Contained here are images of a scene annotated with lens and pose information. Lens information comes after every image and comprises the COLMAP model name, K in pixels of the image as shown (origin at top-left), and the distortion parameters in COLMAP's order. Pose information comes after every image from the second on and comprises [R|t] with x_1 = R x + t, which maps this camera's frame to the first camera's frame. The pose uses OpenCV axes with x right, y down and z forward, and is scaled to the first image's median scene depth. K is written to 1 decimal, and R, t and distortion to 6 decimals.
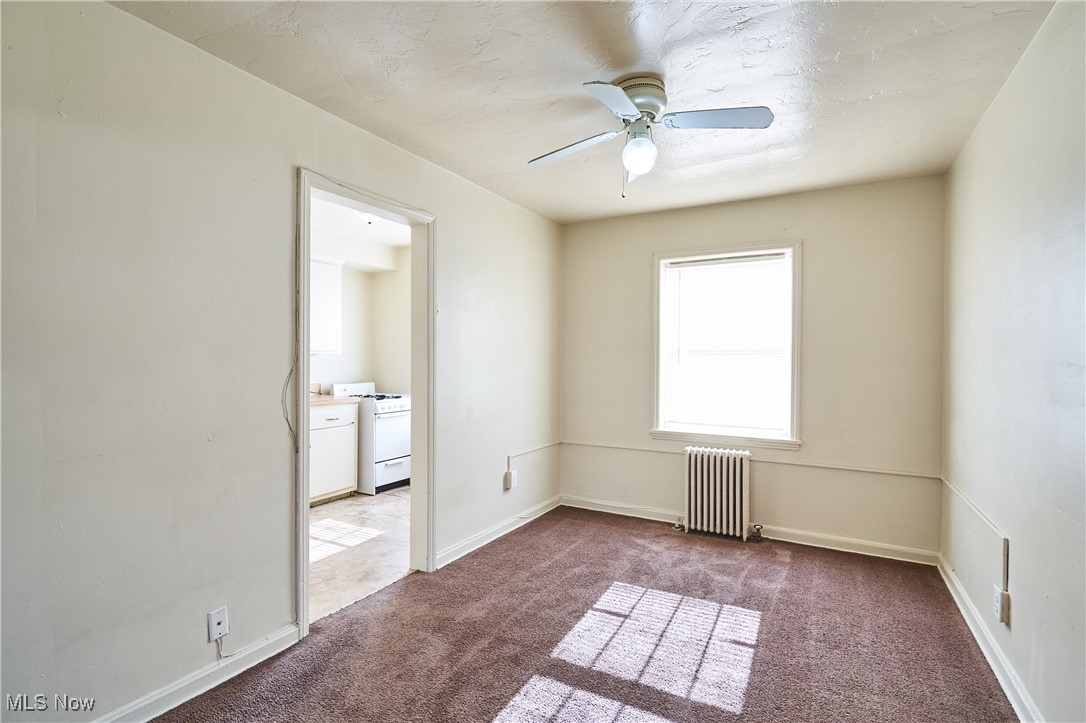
lens RADIAL K [[507.4, 0, 547.3], [0, 507.4, 363.4], [0, 0, 1]] dist [-0.000173, -0.000443]
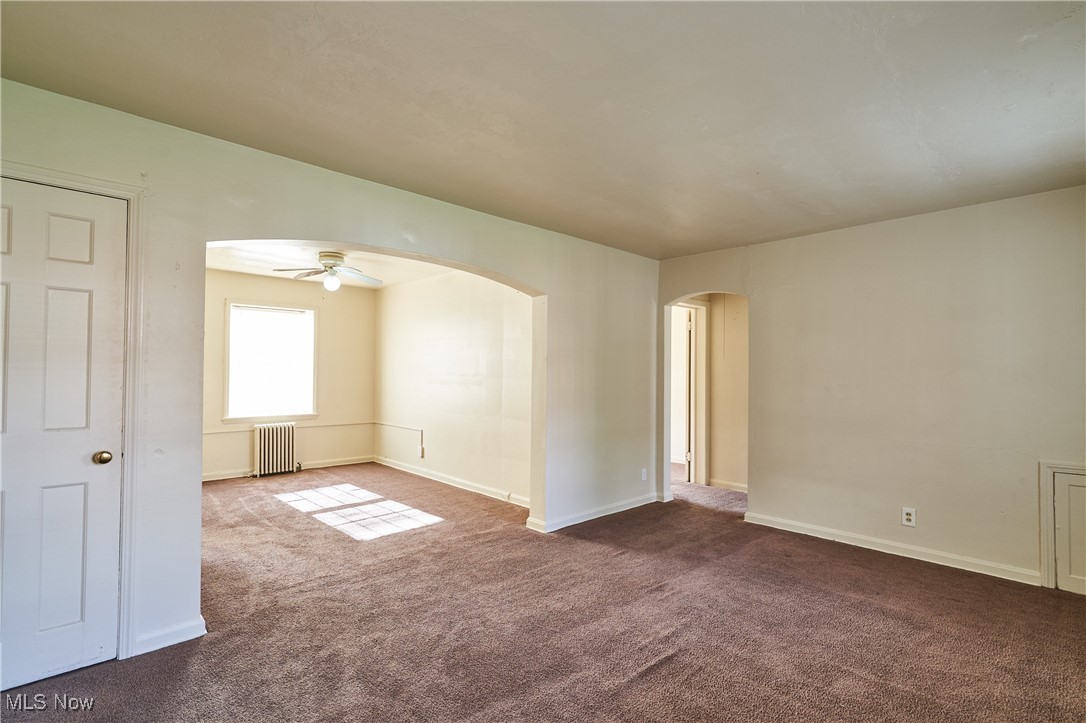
lens RADIAL K [[507.4, 0, 545.5], [0, 507.4, 366.2], [0, 0, 1]] dist [0.028825, 0.000095]
pose [[0.288152, 0.009662, 0.957536, -1.075783], [-0.000752, 0.999951, -0.009863, -0.005332], [-0.957585, 0.002122, 0.288145, -0.359063]]
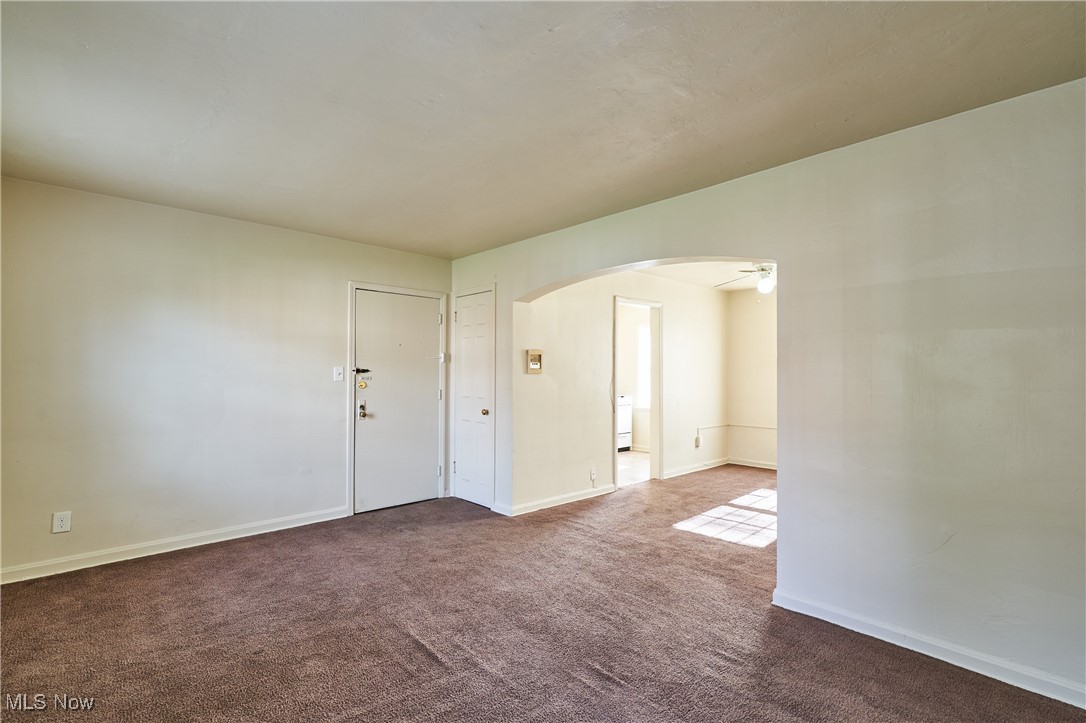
lens RADIAL K [[507.4, 0, 547.3], [0, 507.4, 363.4], [0, 0, 1]] dist [-0.000173, -0.000443]
pose [[0.952958, -0.009133, -0.302965, -0.040211], [-0.000168, 0.999530, -0.030659, 0.010277], [0.303102, 0.029267, 0.952508, -0.910774]]
